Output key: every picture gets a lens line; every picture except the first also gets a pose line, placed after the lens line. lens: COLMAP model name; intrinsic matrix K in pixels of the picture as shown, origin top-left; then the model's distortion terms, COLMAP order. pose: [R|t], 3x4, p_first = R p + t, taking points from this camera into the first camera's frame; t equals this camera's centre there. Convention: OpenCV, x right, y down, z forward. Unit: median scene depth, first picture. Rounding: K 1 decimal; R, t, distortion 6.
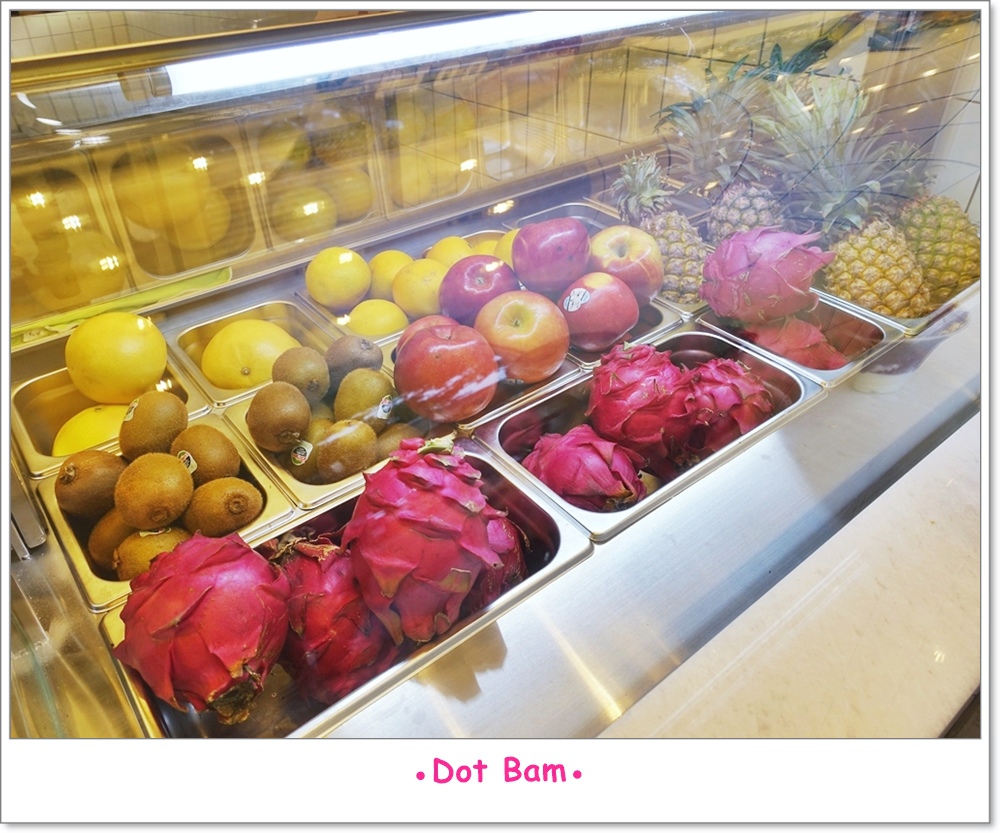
lens RADIAL K [[744.1, 0, 492.7], [0, 744.1, 373.2], [0, 0, 1]] dist [-0.010498, 0.004510]
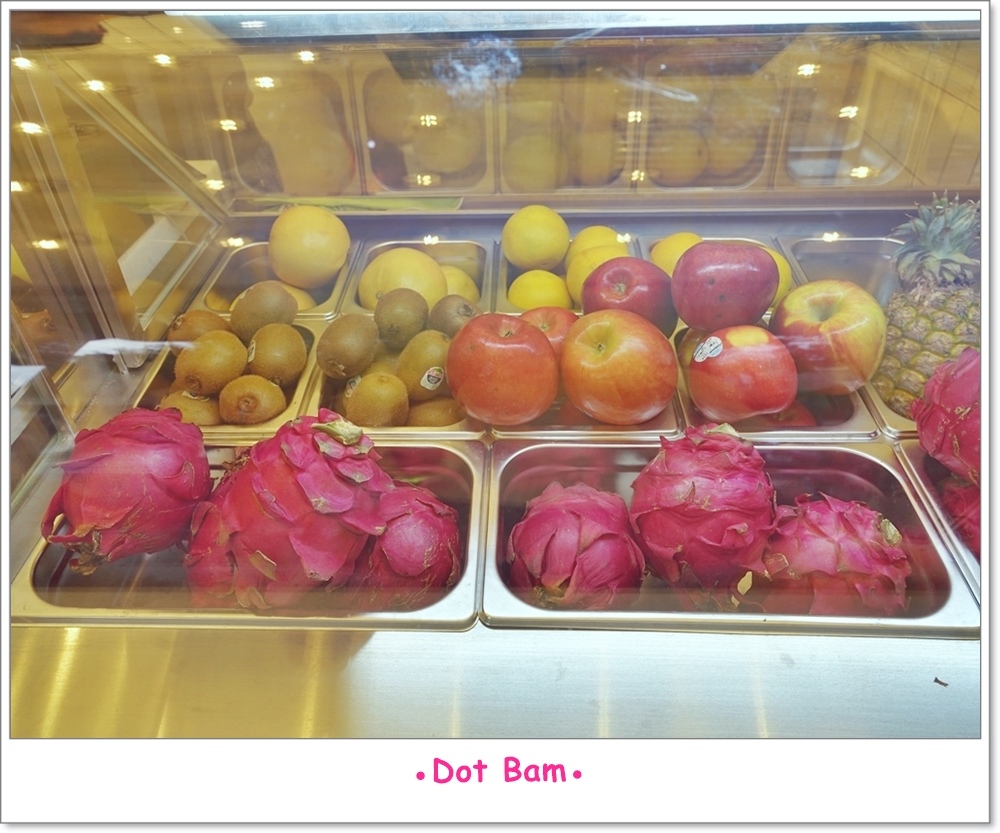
lens RADIAL K [[744.1, 0, 492.7], [0, 744.1, 373.2], [0, 0, 1]] dist [-0.010498, 0.004510]
pose [[0.756677, 0.382021, -0.530565, 0.363992], [-0.349025, 0.922245, 0.166272, -0.127033], [0.552830, 0.059366, 0.831177, 0.226164]]
